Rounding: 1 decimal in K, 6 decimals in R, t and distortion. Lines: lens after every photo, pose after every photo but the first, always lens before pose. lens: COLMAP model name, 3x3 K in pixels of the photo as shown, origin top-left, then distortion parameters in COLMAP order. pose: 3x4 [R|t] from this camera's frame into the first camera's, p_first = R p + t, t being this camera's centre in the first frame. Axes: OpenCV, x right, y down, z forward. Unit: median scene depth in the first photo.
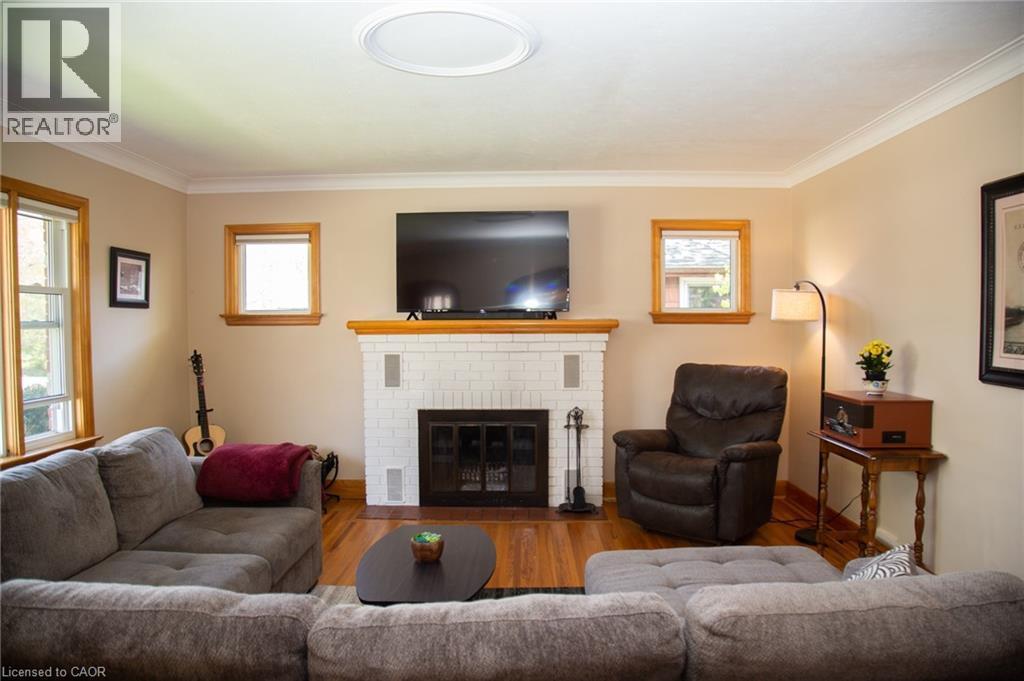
lens RADIAL K [[693.7, 0, 491.5], [0, 693.7, 338.7], [0, 0, 1]] dist [-0.111614, 0.067235]
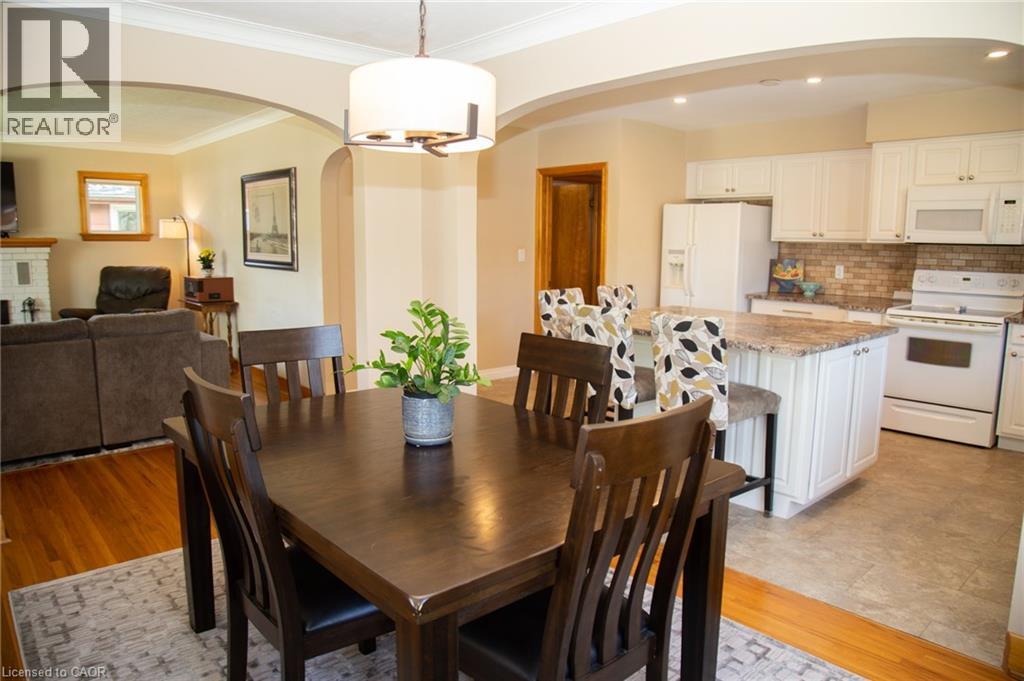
lens RADIAL K [[693.7, 0, 491.5], [0, 693.7, 338.7], [0, 0, 1]] dist [-0.111614, 0.067235]
pose [[0.725938, -0.086187, 0.682338, -0.143340], [0.007808, 0.993086, 0.117130, 0.027183], [-0.687716, -0.079701, 0.721592, -0.730659]]
